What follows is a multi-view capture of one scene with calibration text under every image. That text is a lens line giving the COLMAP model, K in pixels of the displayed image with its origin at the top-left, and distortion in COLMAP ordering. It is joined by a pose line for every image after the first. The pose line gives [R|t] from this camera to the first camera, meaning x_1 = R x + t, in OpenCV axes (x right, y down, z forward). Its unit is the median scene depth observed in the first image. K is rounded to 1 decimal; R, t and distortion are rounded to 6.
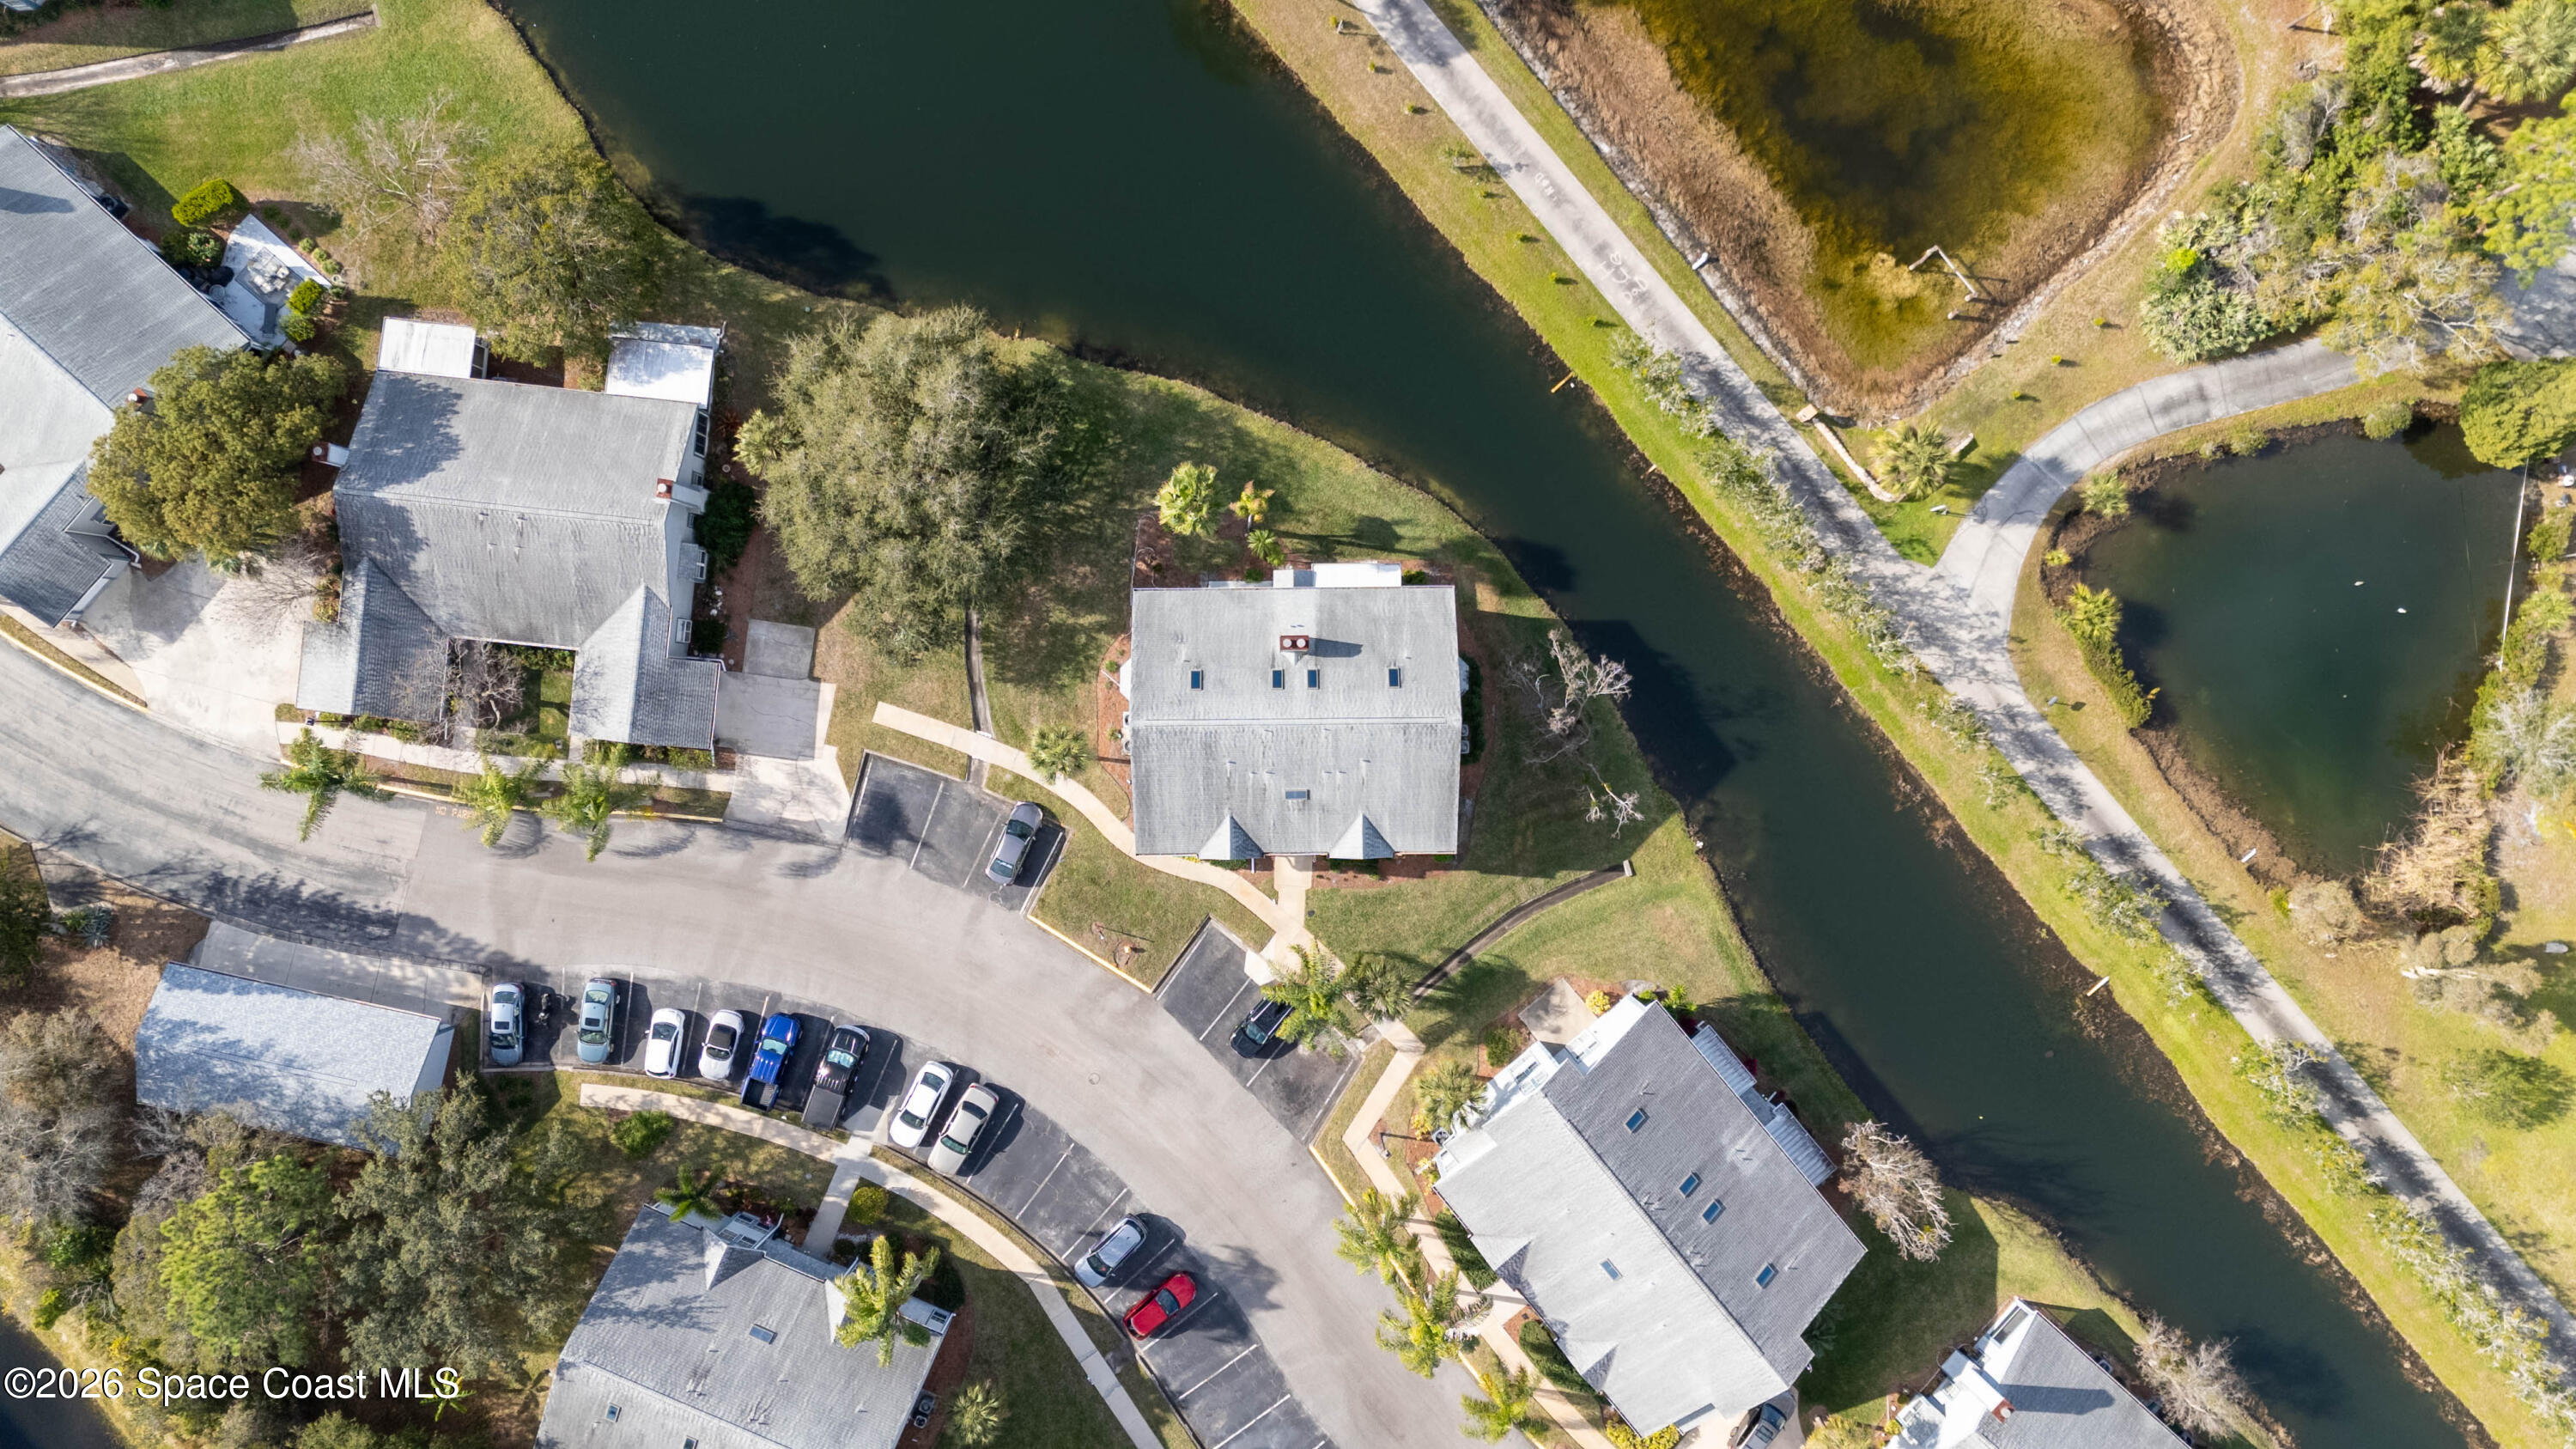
lens RADIAL K [[1878.4, 0, 1289.0], [0, 1878.4, 710.8], [0, 0, 1]] dist [0.053137, -0.047434]
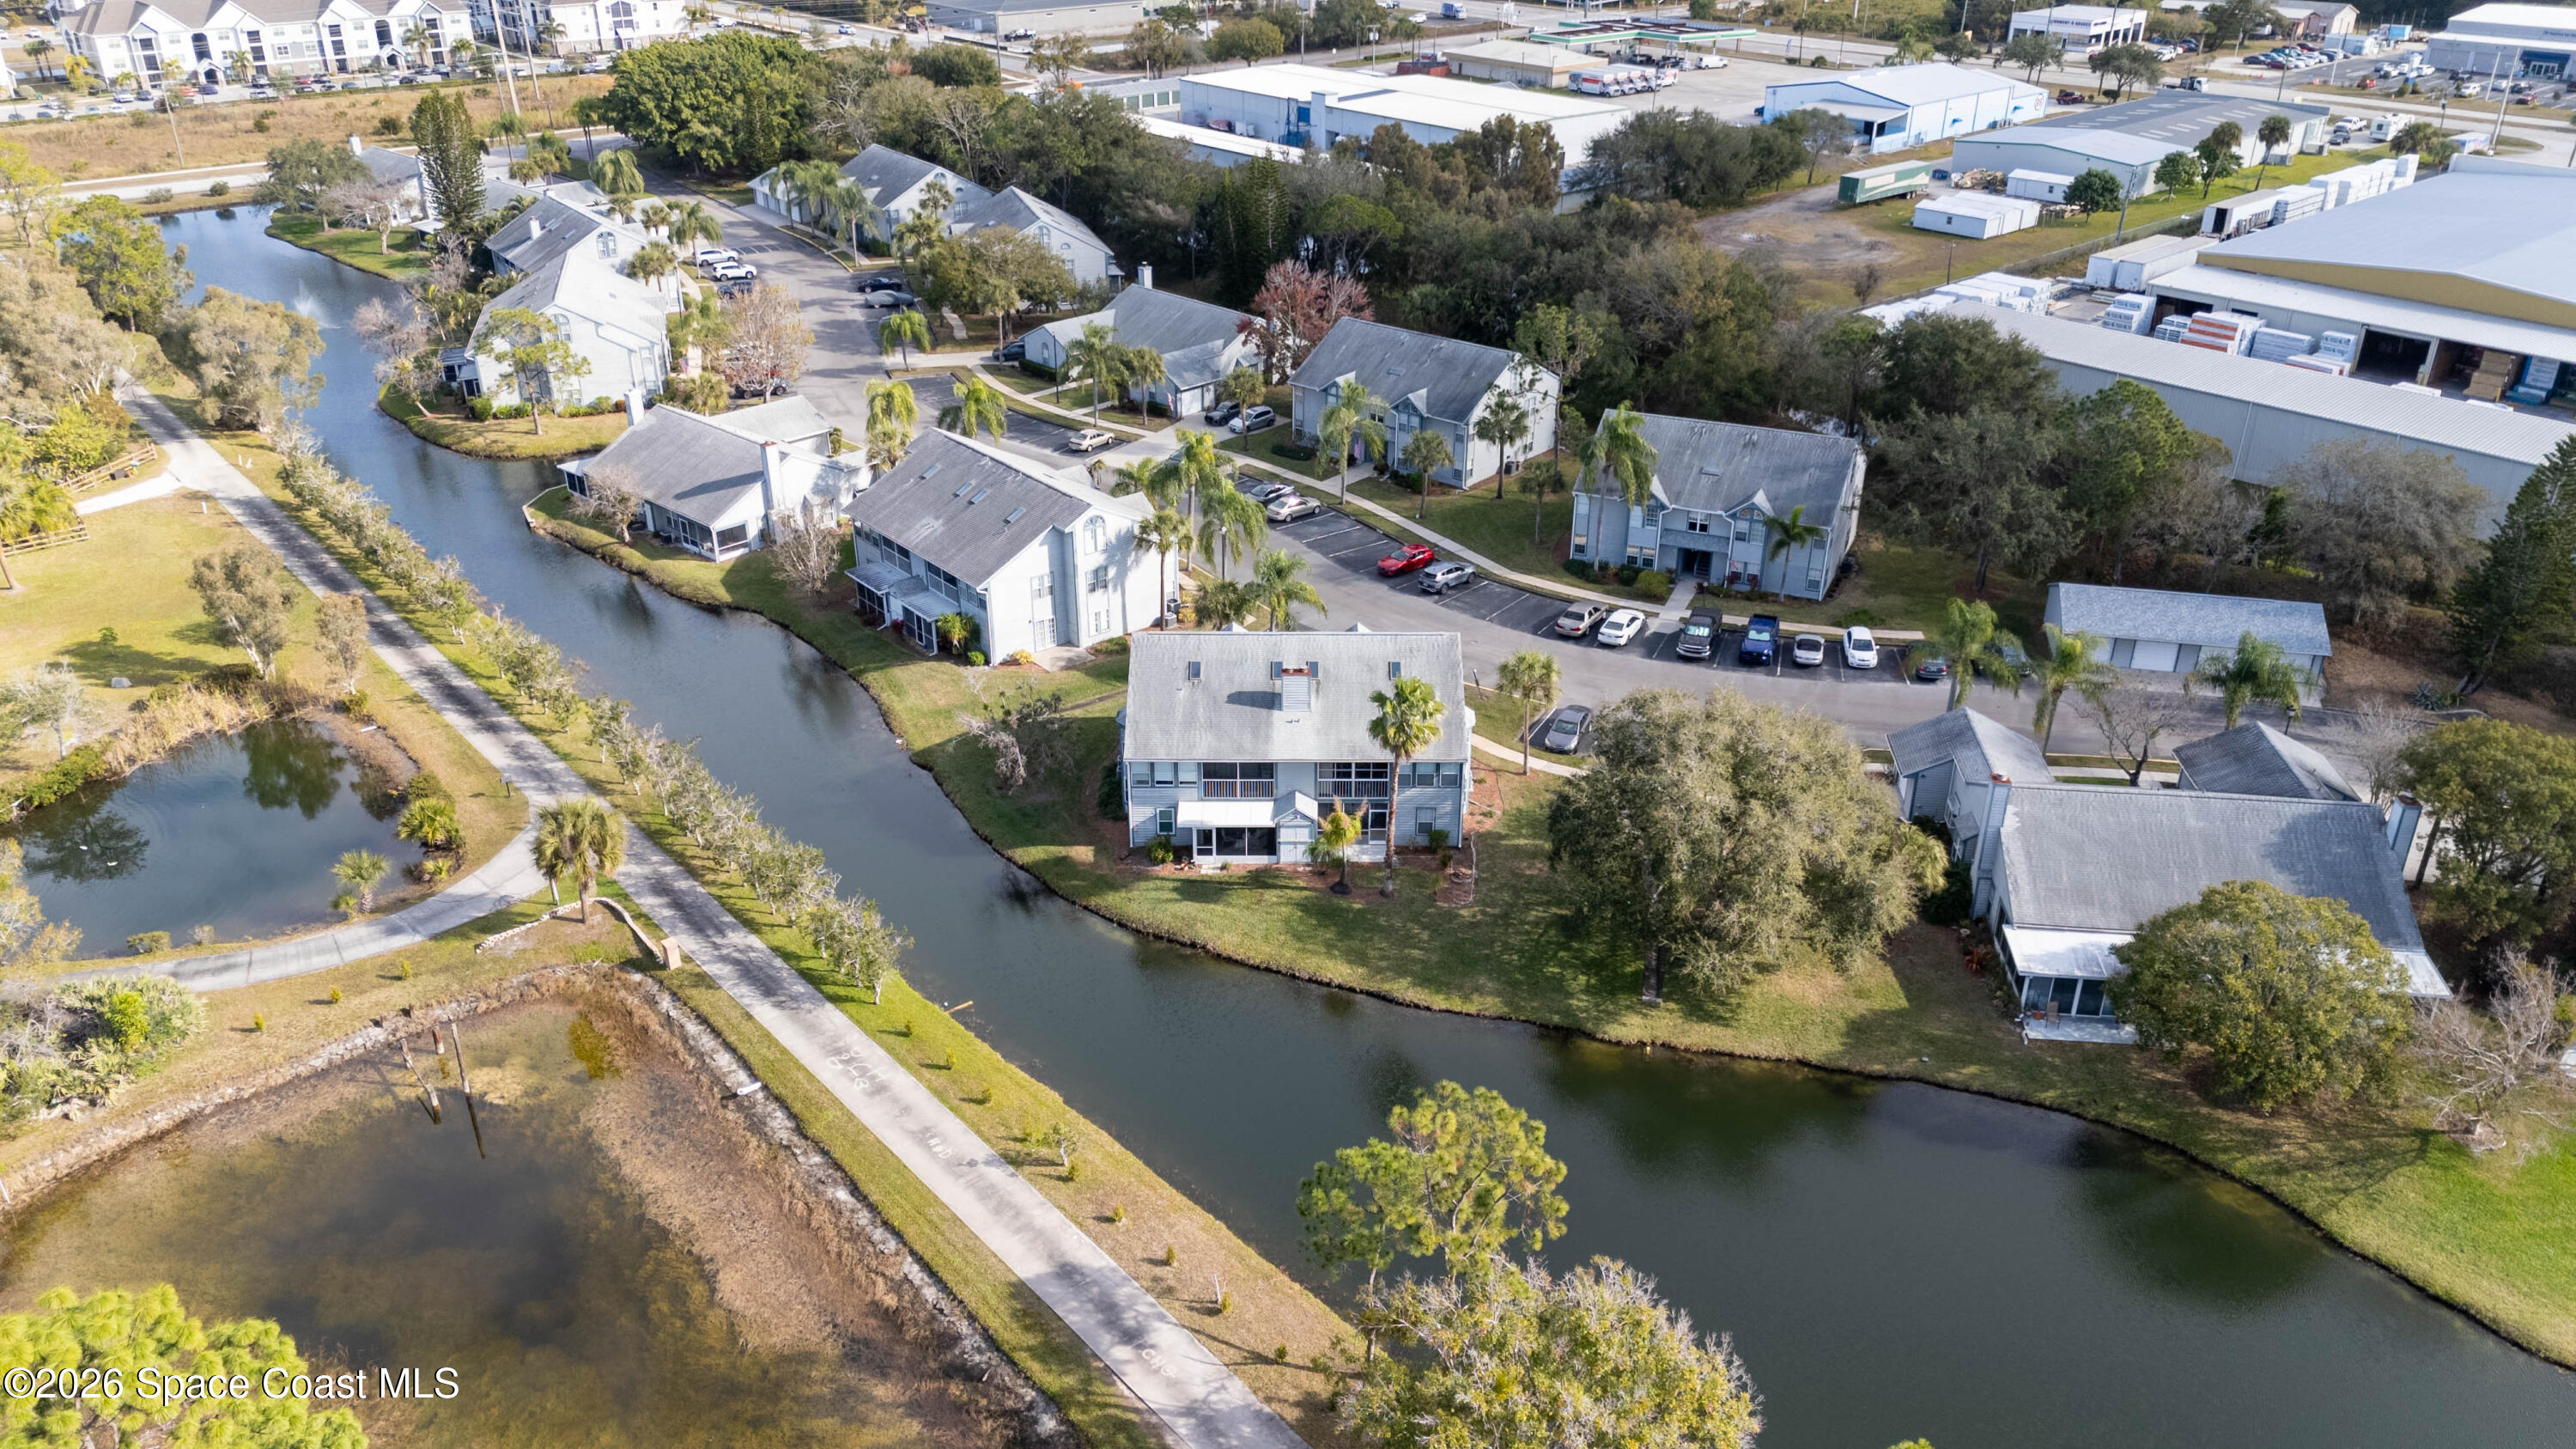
lens RADIAL K [[1878.4, 0, 1289.0], [0, 1878.4, 710.8], [0, 0, 1]] dist [0.053137, -0.047434]
pose [[-0.999924, -0.012332, 0.000797, 0.004637], [0.006146, -0.440281, 0.897839, -0.849436], [-0.010721, 0.897775, 0.440323, 0.537057]]
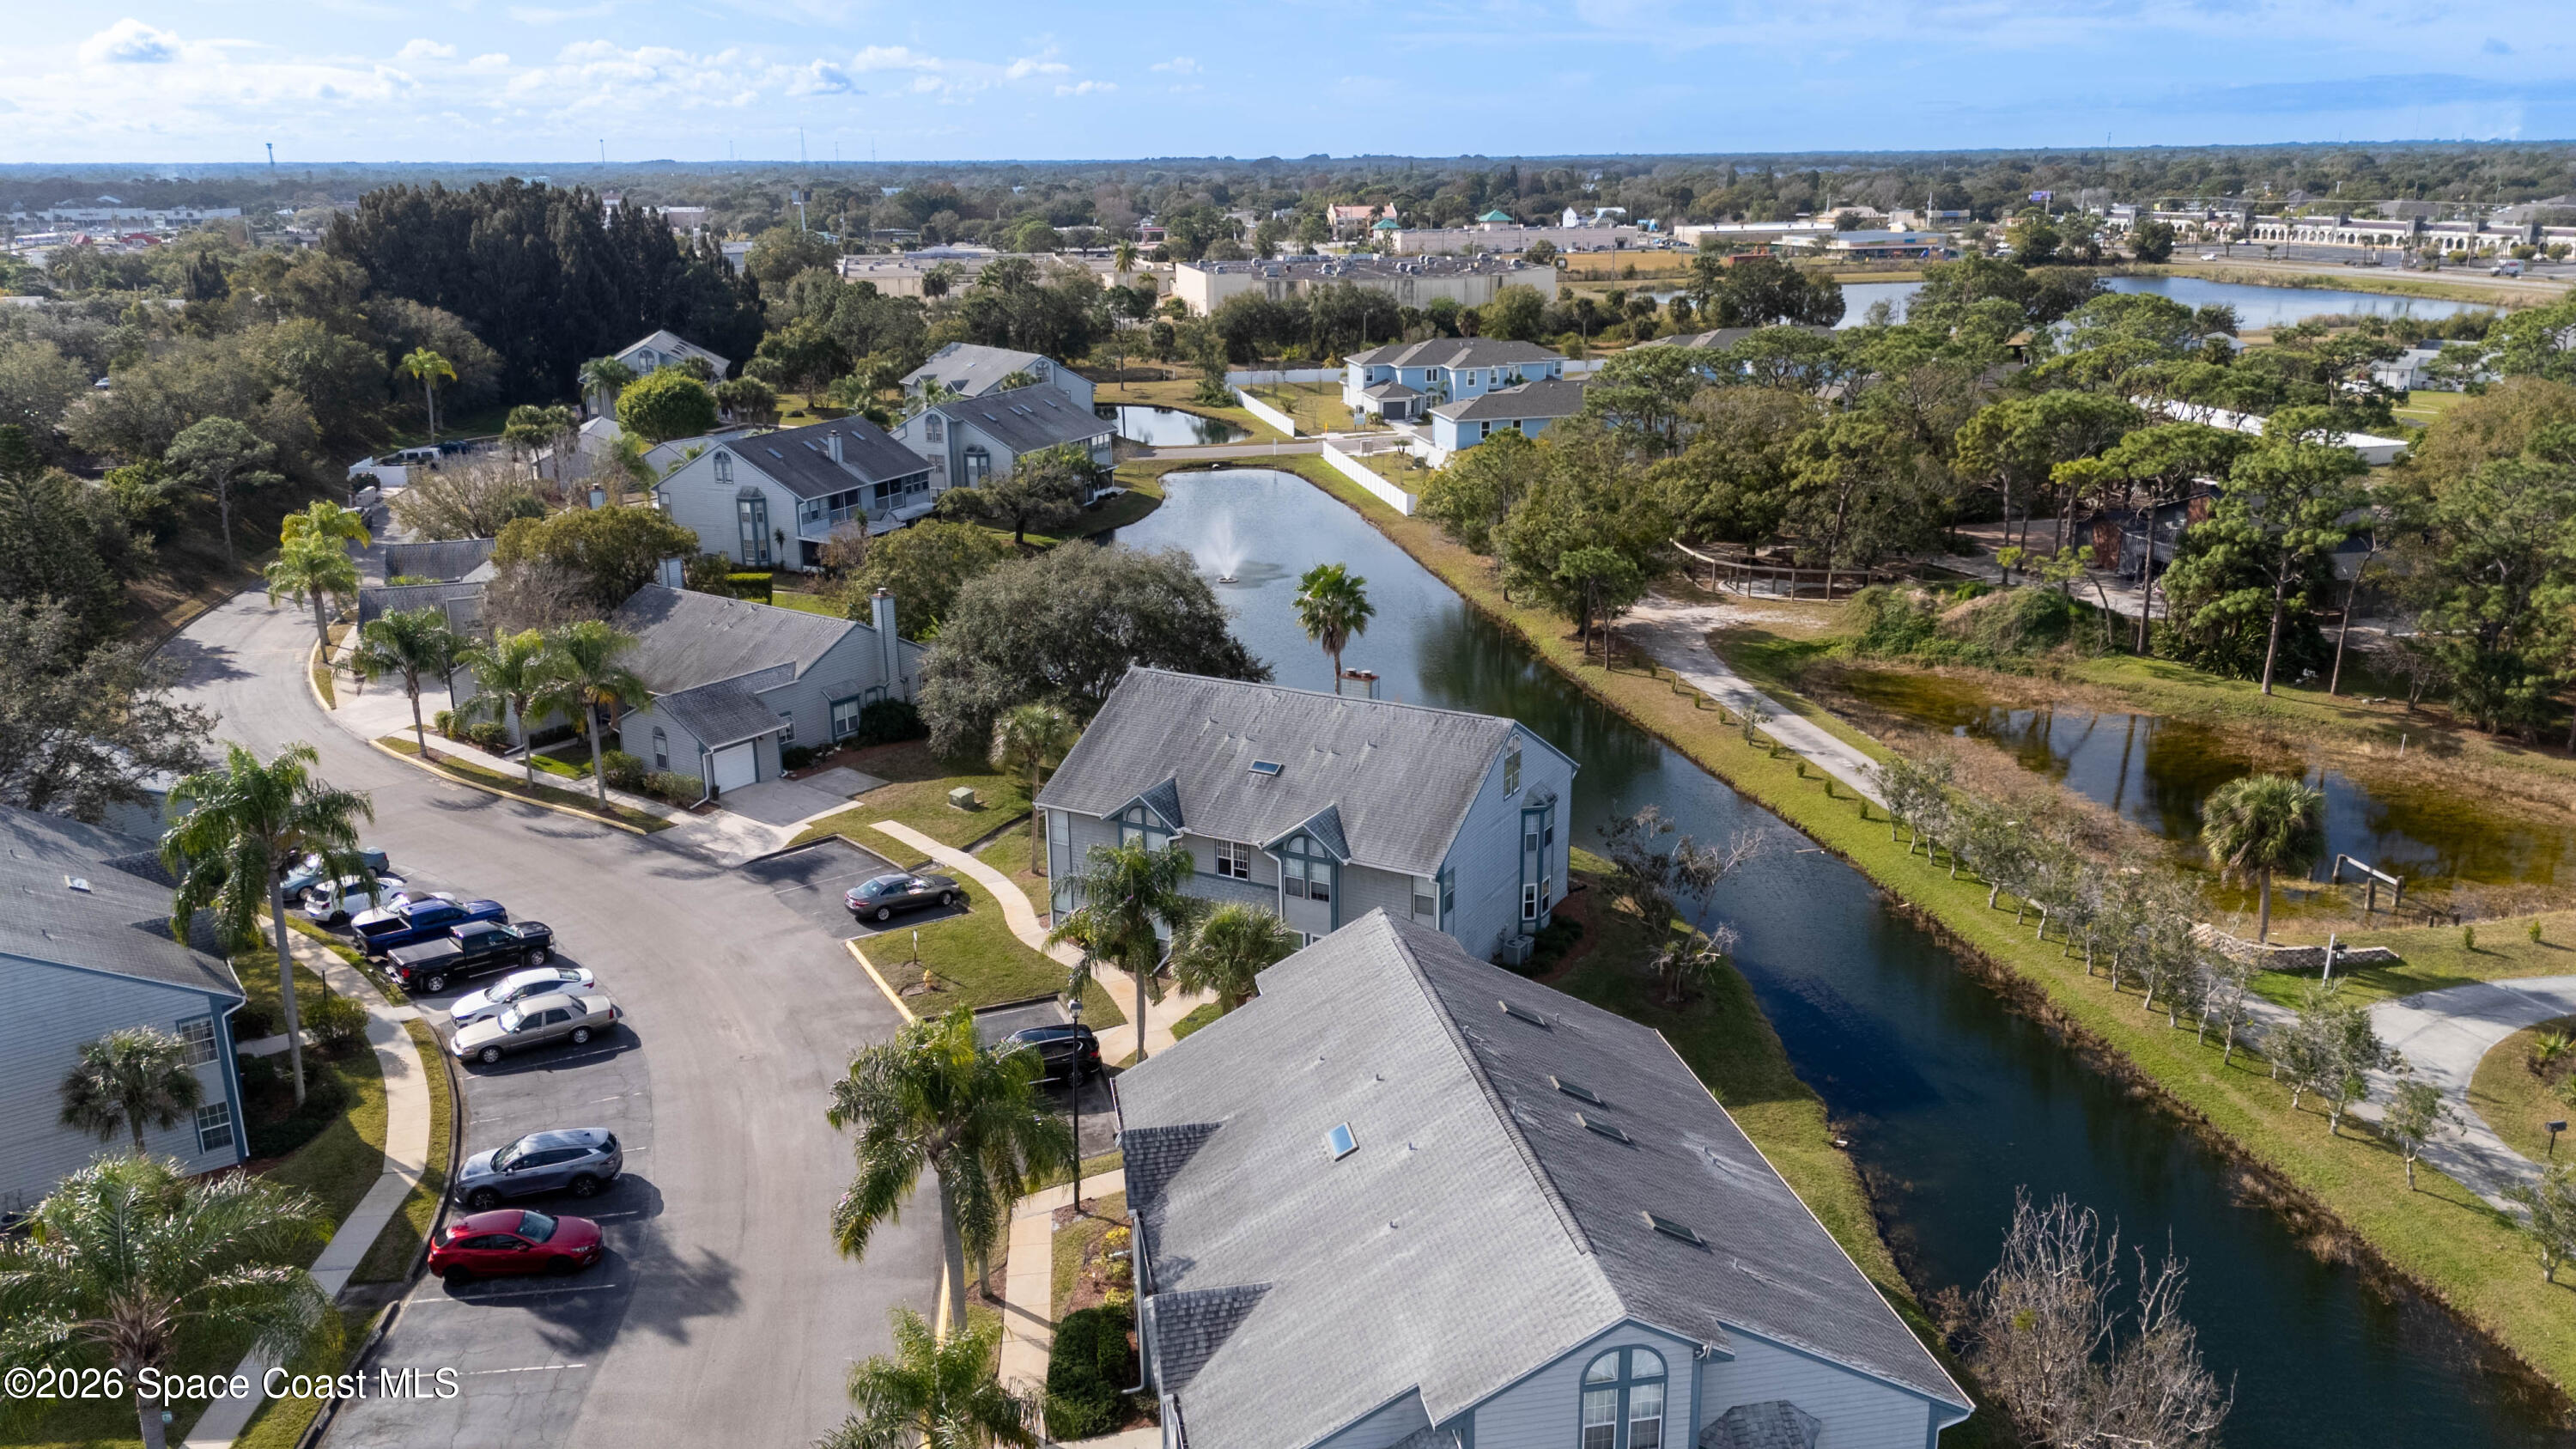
lens RADIAL K [[1878.4, 0, 1289.0], [0, 1878.4, 710.8], [0, 0, 1]] dist [0.053137, -0.047434]
pose [[0.870278, 0.128747, -0.475437, 0.330206], [-0.492453, 0.247674, -0.834355, 0.596715], [0.010333, 0.960251, 0.278947, 0.723781]]
